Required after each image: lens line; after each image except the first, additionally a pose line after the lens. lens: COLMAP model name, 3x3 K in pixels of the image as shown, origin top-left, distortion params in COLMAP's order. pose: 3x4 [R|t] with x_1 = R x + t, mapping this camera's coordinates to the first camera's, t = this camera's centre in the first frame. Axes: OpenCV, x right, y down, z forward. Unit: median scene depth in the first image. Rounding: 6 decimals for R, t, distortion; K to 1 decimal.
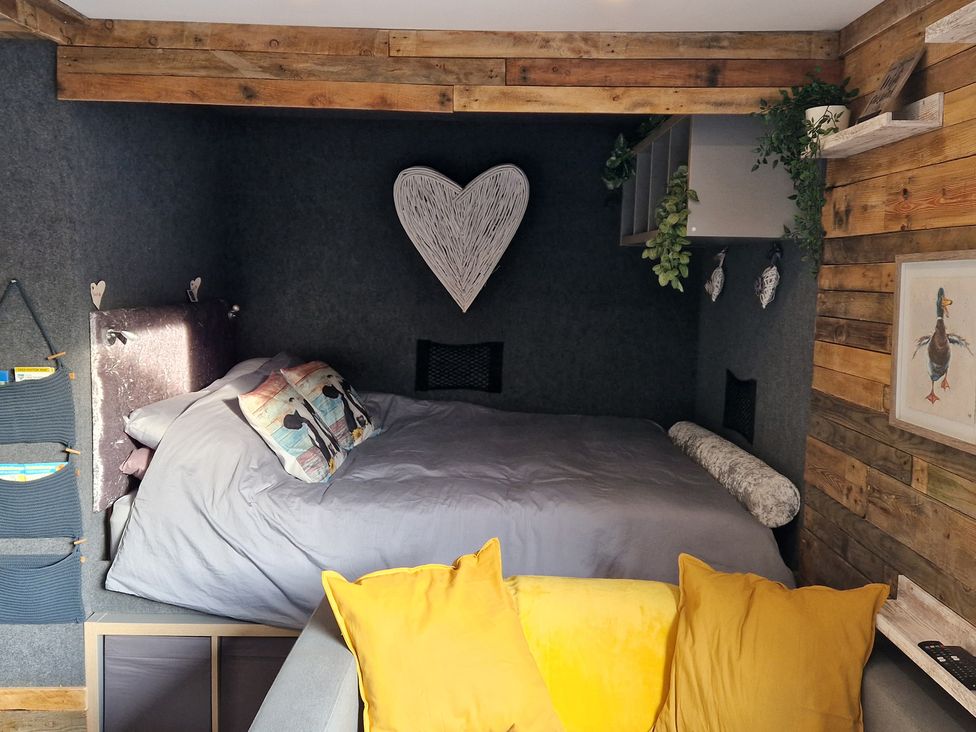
lens RADIAL K [[830.9, 0, 489.8], [0, 830.9, 374.9], [0, 0, 1]] dist [0.046106, -0.000645]
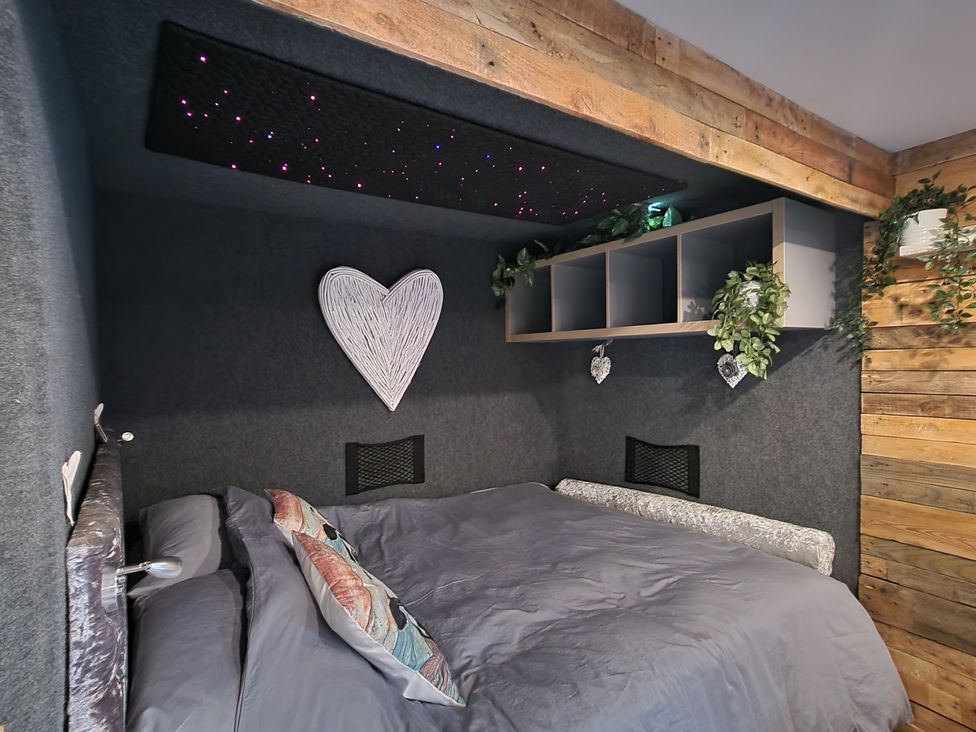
lens RADIAL K [[493.8, 0, 486.5], [0, 493.8, 383.3], [0, 0, 1]] dist [-0.004954, -0.000292]
pose [[0.837951, -0.071321, 0.541064, -0.261786], [0.112838, 0.992643, -0.043906, -0.069637], [-0.533952, 0.097844, 0.839834, 0.430574]]
